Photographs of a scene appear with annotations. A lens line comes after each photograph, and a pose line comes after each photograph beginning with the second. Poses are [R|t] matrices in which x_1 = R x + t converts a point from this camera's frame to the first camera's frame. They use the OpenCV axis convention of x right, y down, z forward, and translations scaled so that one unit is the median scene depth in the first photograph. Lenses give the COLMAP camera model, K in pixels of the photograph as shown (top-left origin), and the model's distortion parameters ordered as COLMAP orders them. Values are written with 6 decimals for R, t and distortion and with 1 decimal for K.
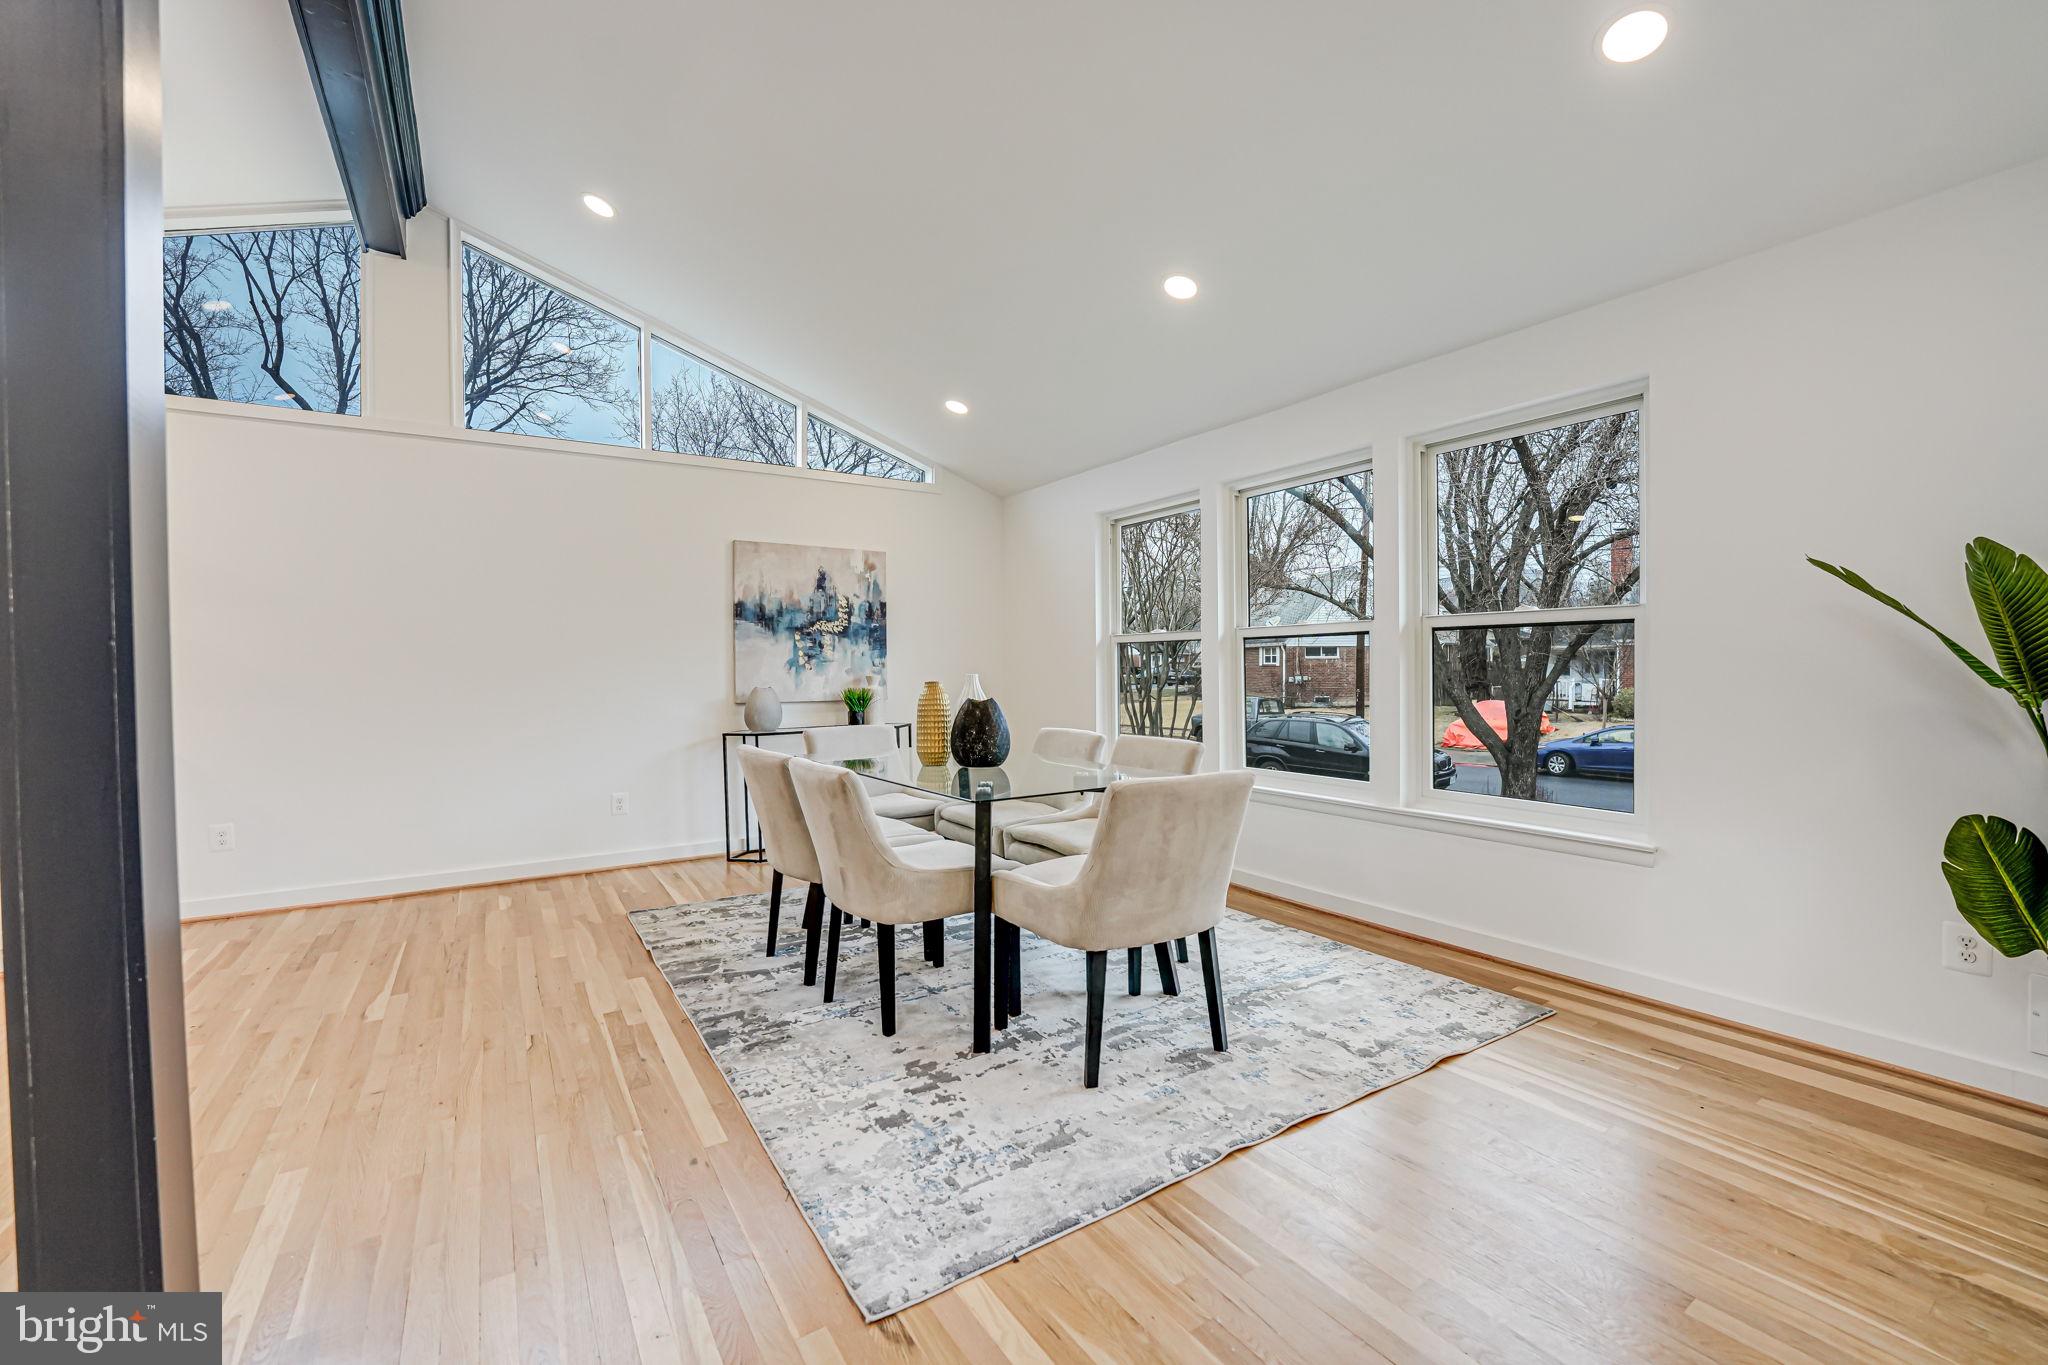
lens RADIAL K [[825.4, 0, 1025.0], [0, 825.4, 687.4], [0, 0, 1]] dist [-0.010824, 0.000577]
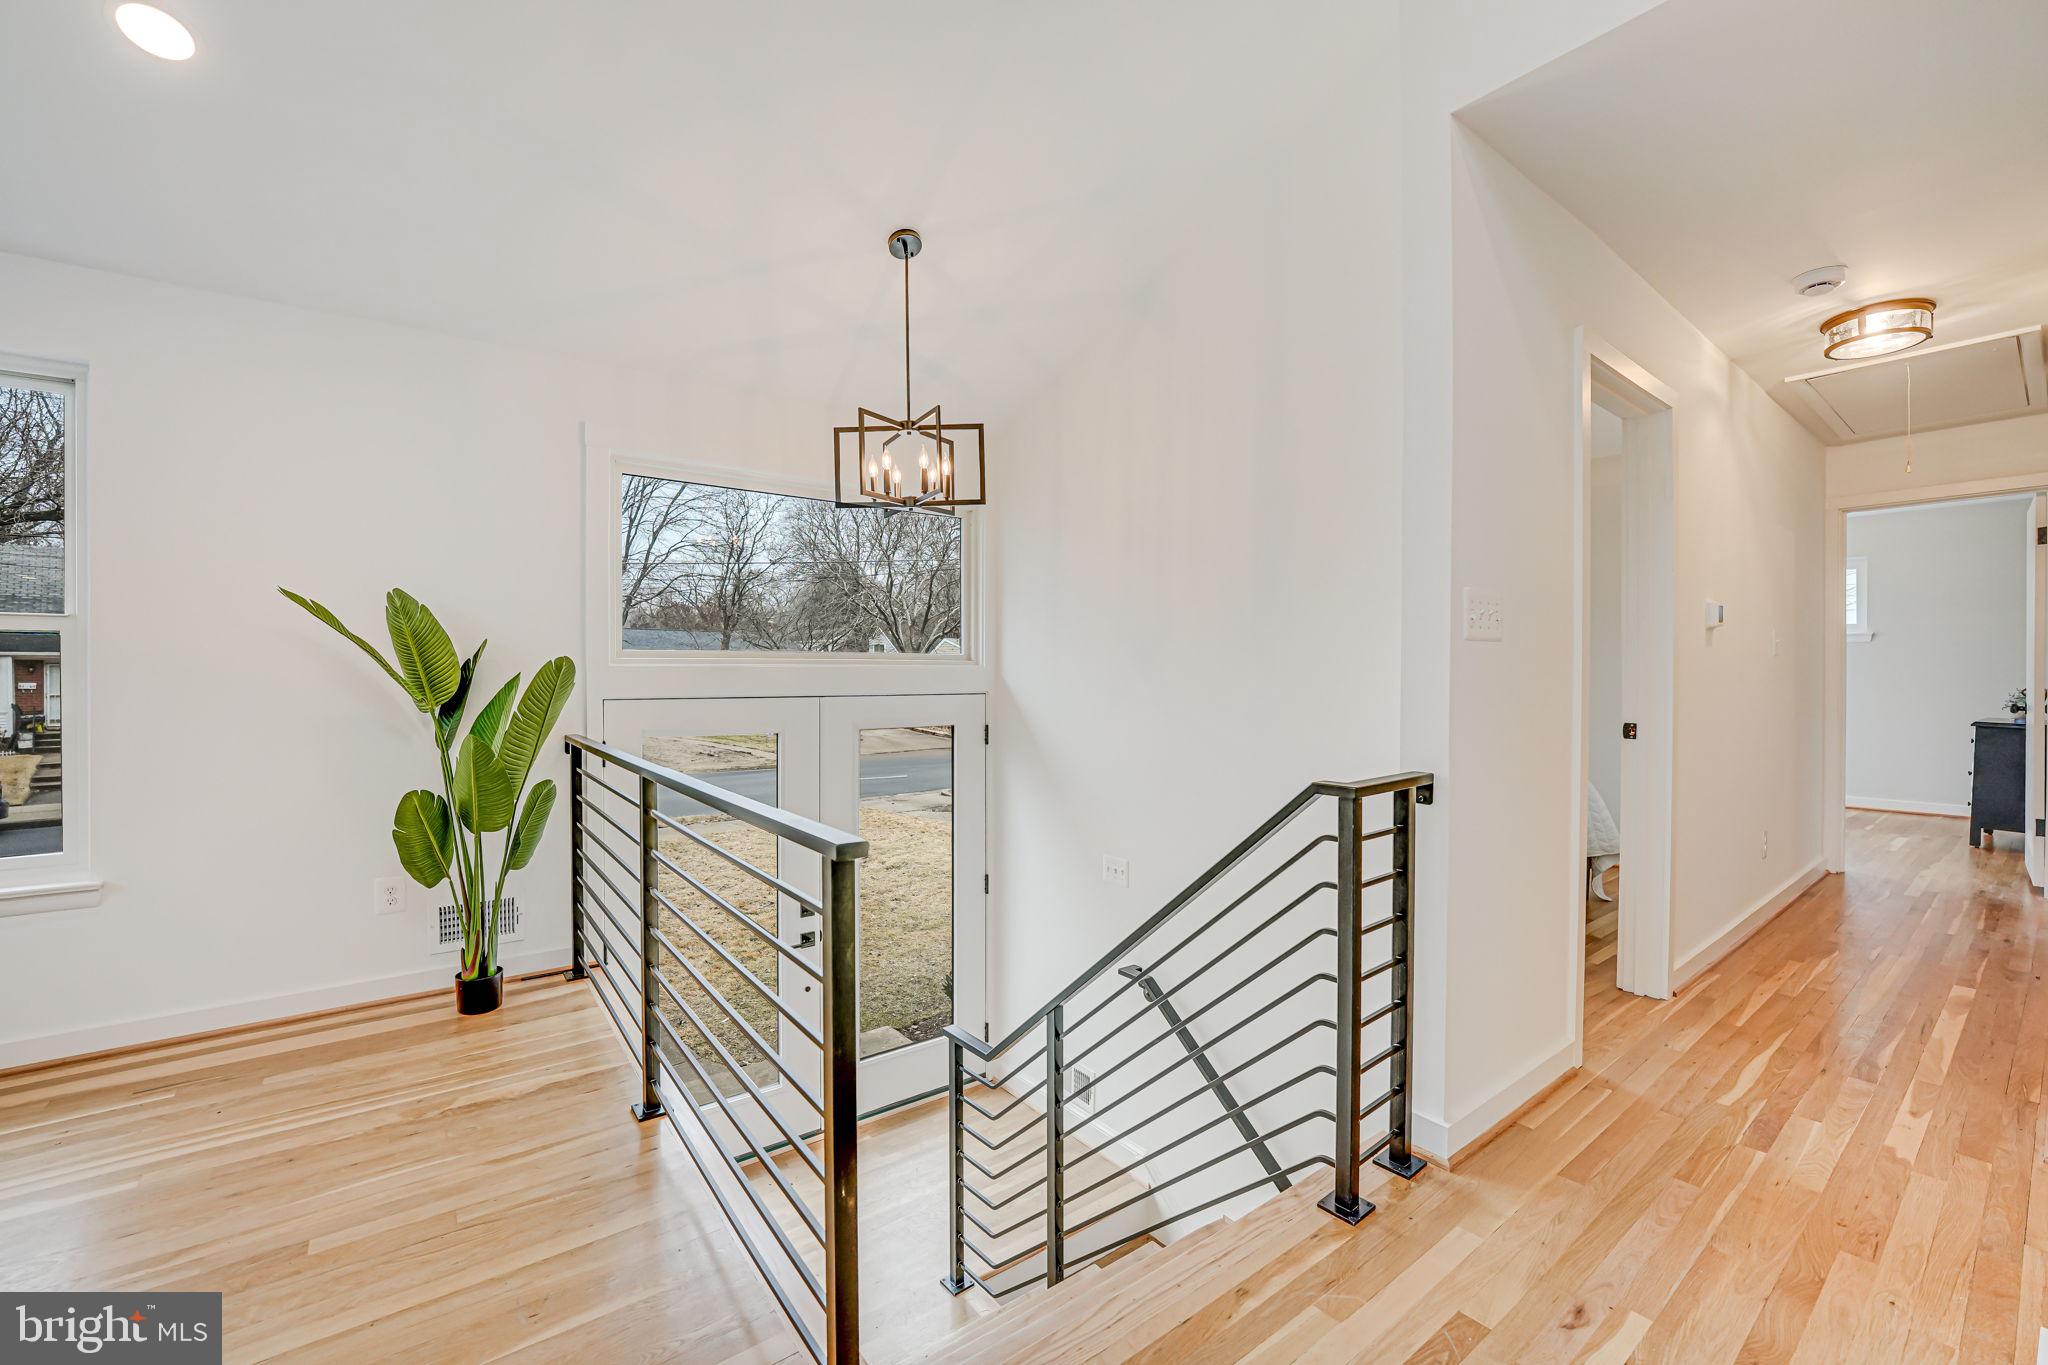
lens RADIAL K [[825.4, 0, 1029.1], [0, 825.4, 683.8], [0, 0, 1]] dist [-0.010824, 0.000577]
pose [[-0.065743, -0.001097, 0.997836, -0.291281], [0.024513, 0.999696, 0.002714, -0.003026], [-0.997535, 0.024639, -0.065696, 0.042449]]
